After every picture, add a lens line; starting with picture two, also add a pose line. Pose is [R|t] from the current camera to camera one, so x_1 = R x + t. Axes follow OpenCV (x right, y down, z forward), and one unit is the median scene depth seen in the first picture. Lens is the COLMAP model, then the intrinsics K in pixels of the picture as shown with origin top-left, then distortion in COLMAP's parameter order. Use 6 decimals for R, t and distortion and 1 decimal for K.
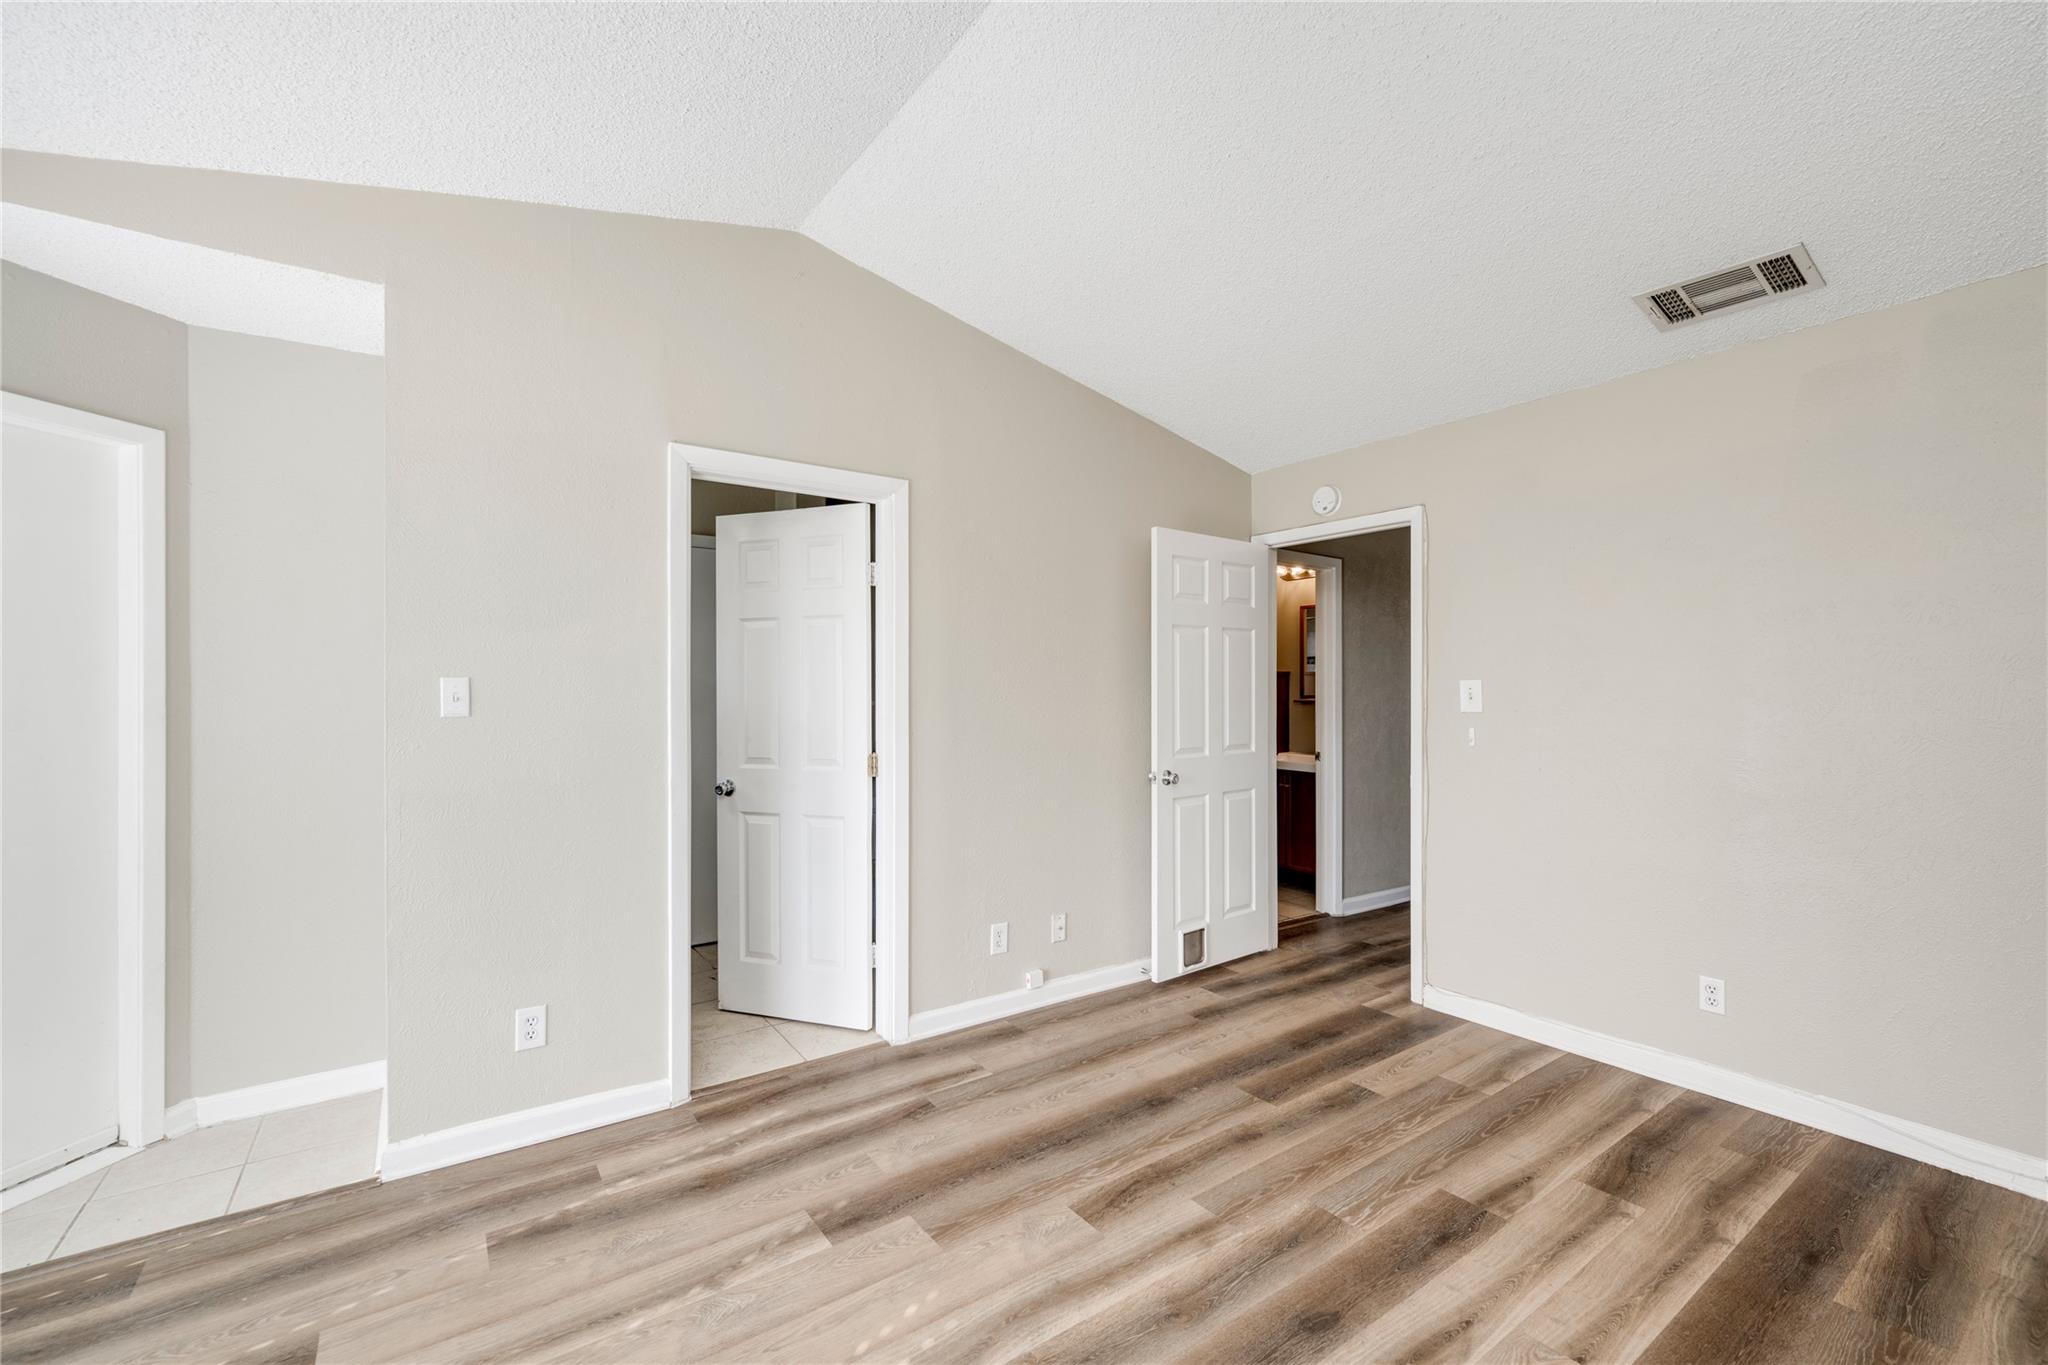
lens RADIAL K [[849.6, 0, 1028.7], [0, 849.6, 687.4], [0, 0, 1]] dist [-0.001581, -0.000102]
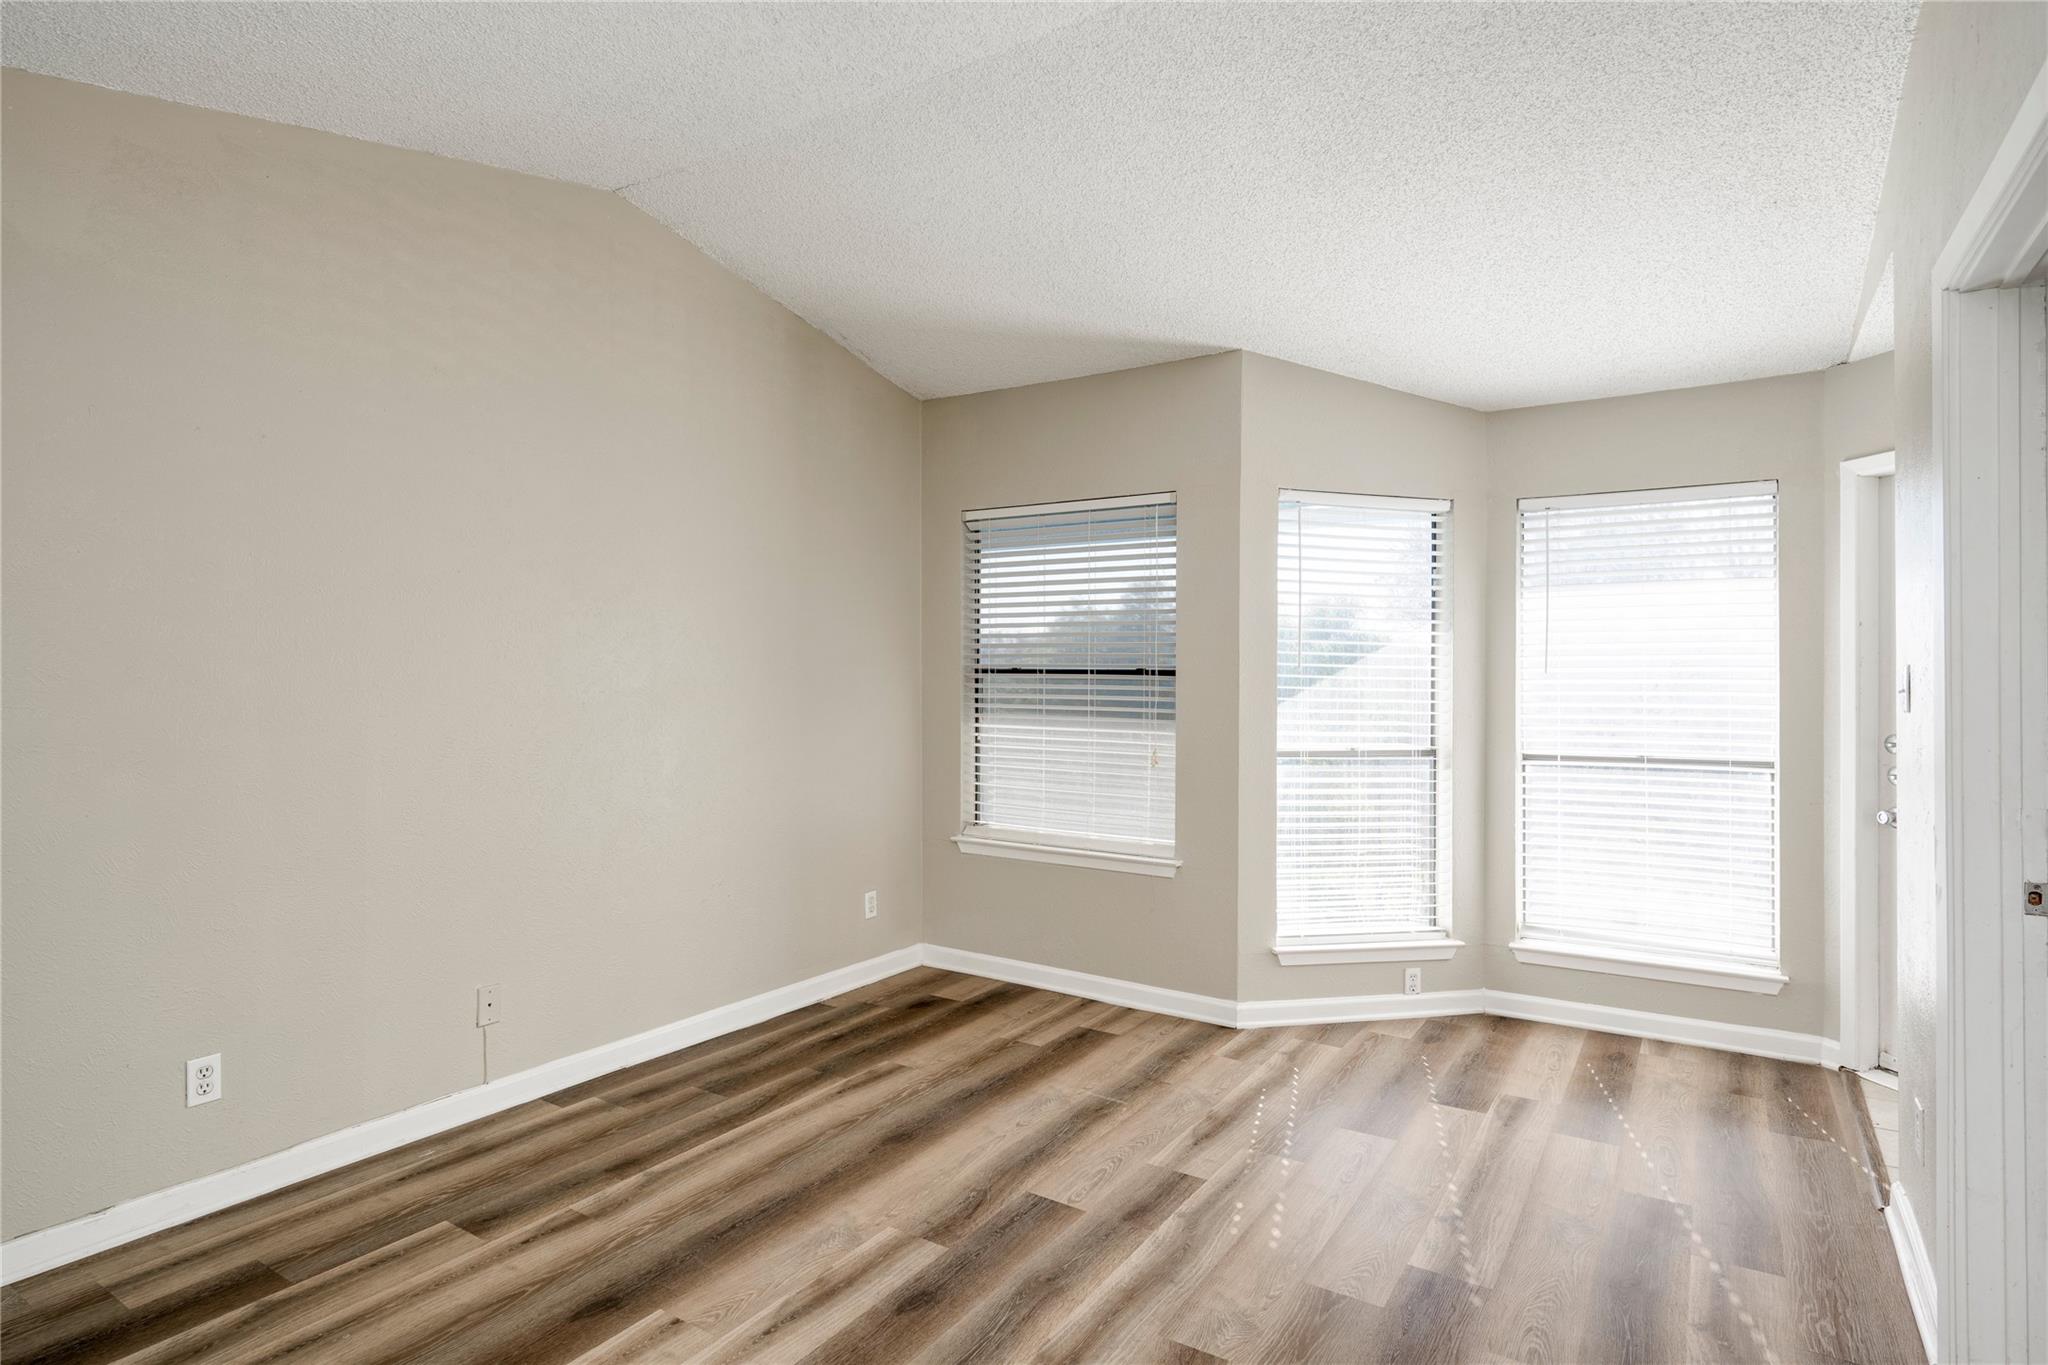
lens RADIAL K [[1089.5, 0, 1036.3], [0, 1089.5, 681.7], [0, 0, 1]] dist [0.001824, -0.001114]
pose [[-0.925032, -0.001968, -0.379885, 0.463231], [-0.000156, 0.999988, -0.004802, 0.011164], [0.379890, -0.004383, -0.925021, 1.482642]]
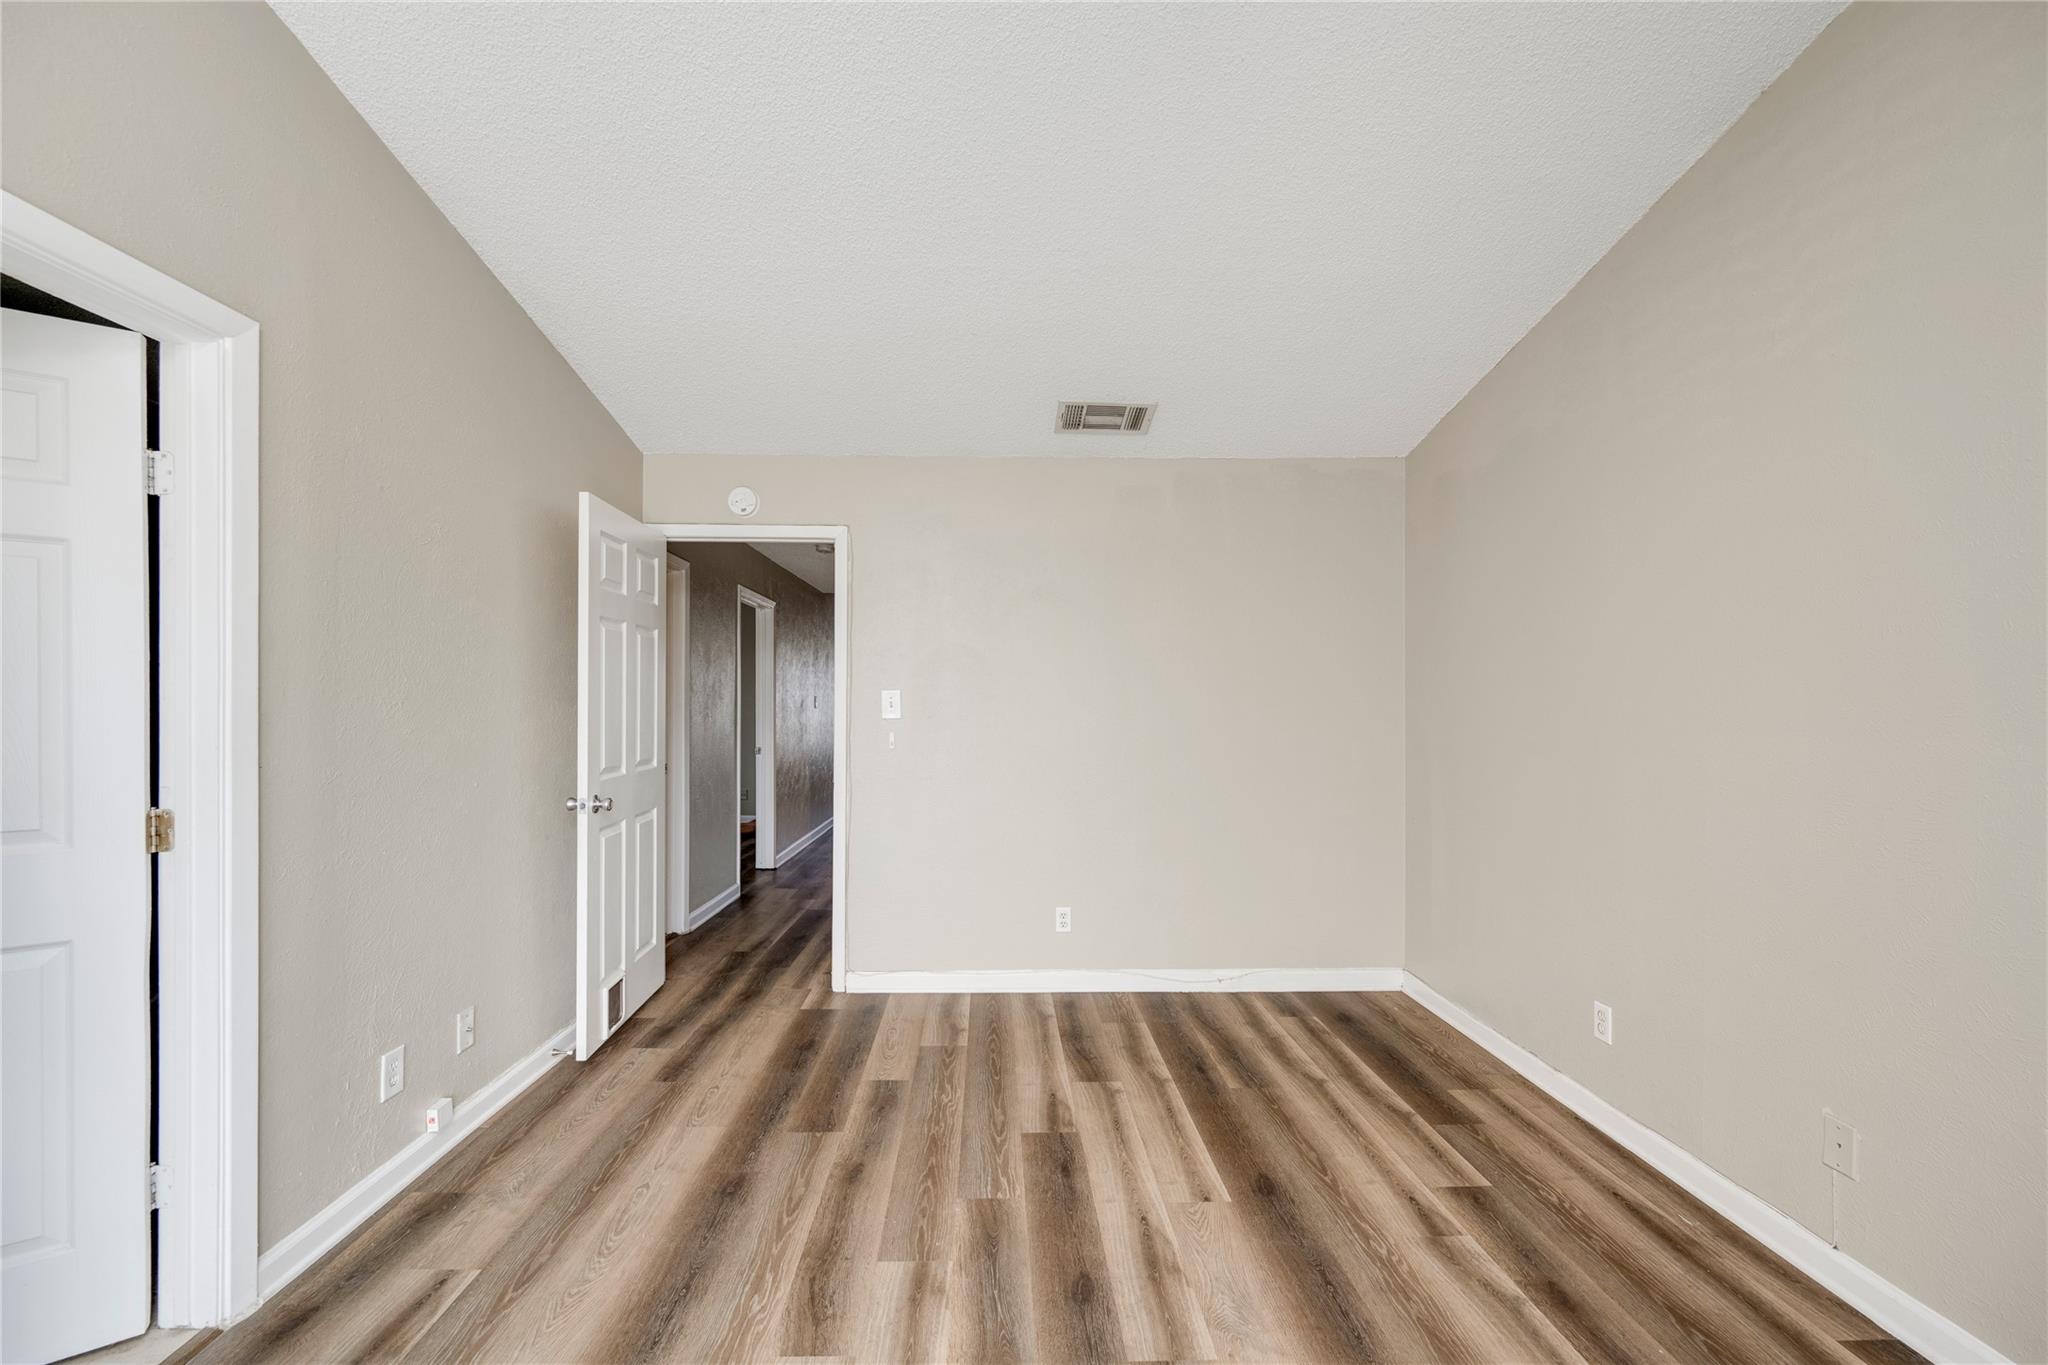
lens RADIAL K [[823.7, 0, 1001.5], [0, 823.7, 703.2], [0, 0, 1]] dist [0.000825, 0.000032]
pose [[0.568631, 0.003587, 0.822585, -0.374482], [-0.009524, 0.999952, 0.002223, 0.006308], [-0.822538, -0.009098, 0.568638, 0.329495]]
